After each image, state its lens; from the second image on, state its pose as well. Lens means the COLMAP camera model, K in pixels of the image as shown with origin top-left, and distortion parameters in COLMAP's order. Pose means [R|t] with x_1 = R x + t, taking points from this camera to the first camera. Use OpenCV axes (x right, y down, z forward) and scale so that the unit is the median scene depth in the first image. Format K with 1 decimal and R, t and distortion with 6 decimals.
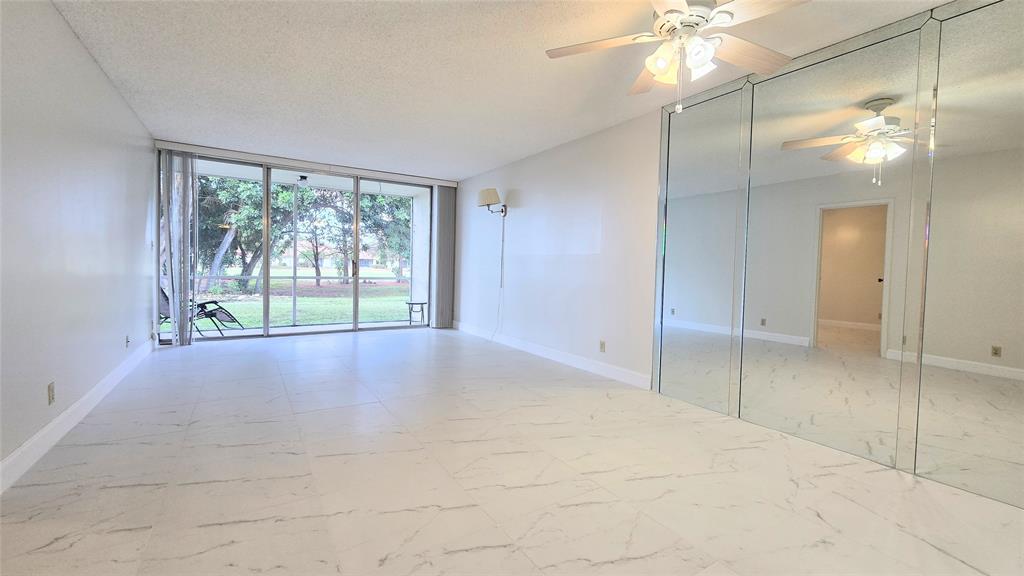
lens RADIAL K [[422.8, 0, 510.1], [0, 422.8, 281.0], [0, 0, 1]] dist [0.001471, -0.000124]
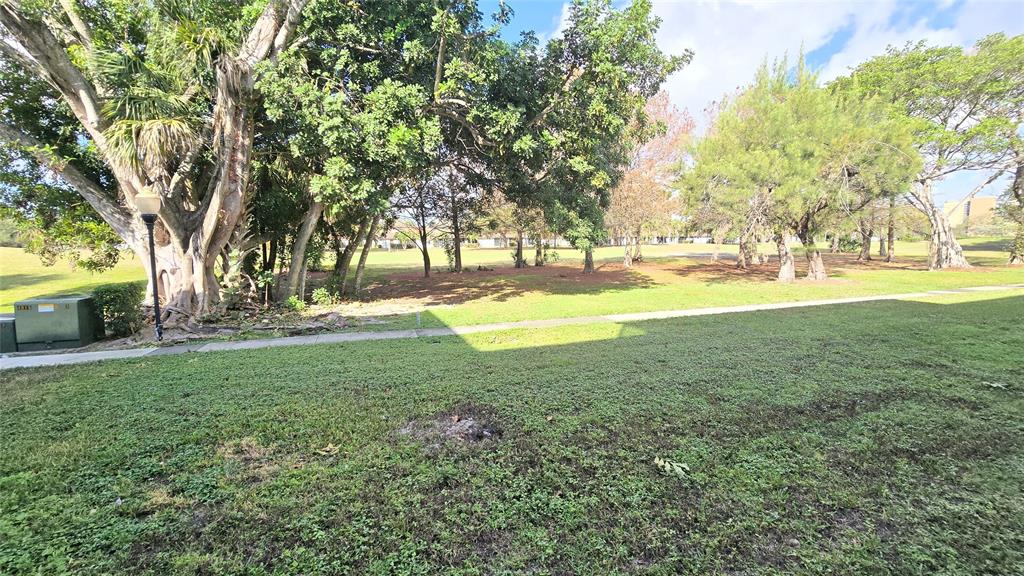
lens RADIAL K [[422.8, 0, 510.1], [0, 422.8, 281.0], [0, 0, 1]] dist [0.001471, -0.000124]
pose [[0.982804, -0.015364, -0.184010, -0.192158], [0.027313, 0.997666, 0.062580, -0.029681], [0.182619, -0.066530, 0.980930, 0.316094]]
